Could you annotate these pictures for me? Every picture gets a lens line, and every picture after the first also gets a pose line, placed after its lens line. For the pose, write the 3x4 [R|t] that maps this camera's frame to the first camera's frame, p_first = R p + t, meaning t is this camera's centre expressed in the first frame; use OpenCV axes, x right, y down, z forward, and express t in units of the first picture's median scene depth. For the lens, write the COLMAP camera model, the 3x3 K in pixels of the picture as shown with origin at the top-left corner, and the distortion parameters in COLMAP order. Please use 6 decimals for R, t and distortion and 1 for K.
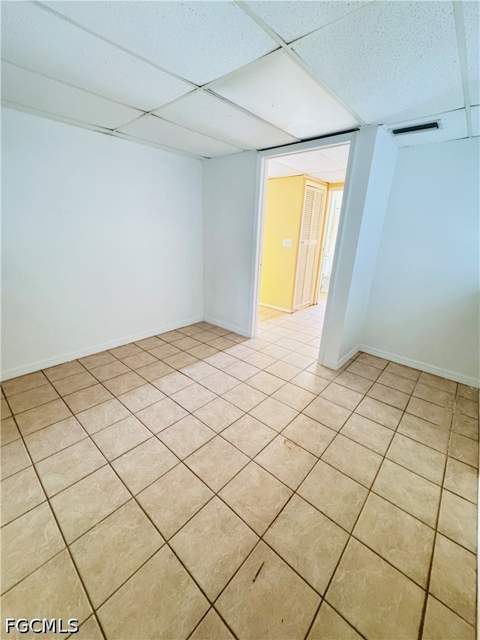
lens RADIAL K [[257.0, 0, 241.3], [0, 257.0, 318.4], [0, 0, 1]] dist [0.000013, -0.000252]
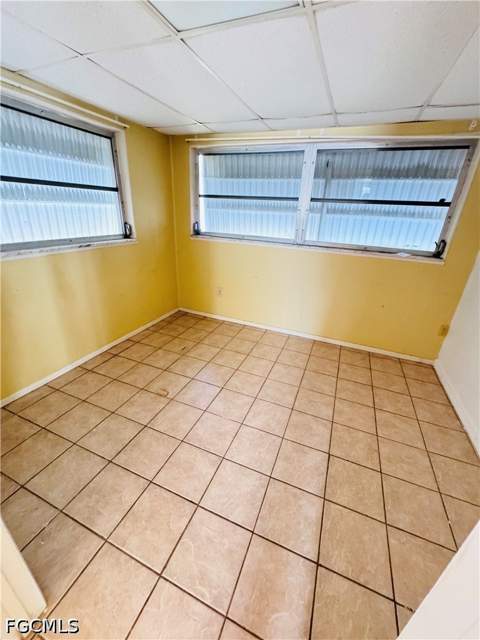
lens RADIAL K [[257.0, 0, 241.3], [0, 257.0, 318.4], [0, 0, 1]] dist [0.000013, -0.000252]
pose [[-0.941226, 0.056212, -0.333067, 0.229829], [-0.180935, 0.748750, 0.637681, -0.633393], [0.285229, 0.660465, -0.694572, 1.725836]]
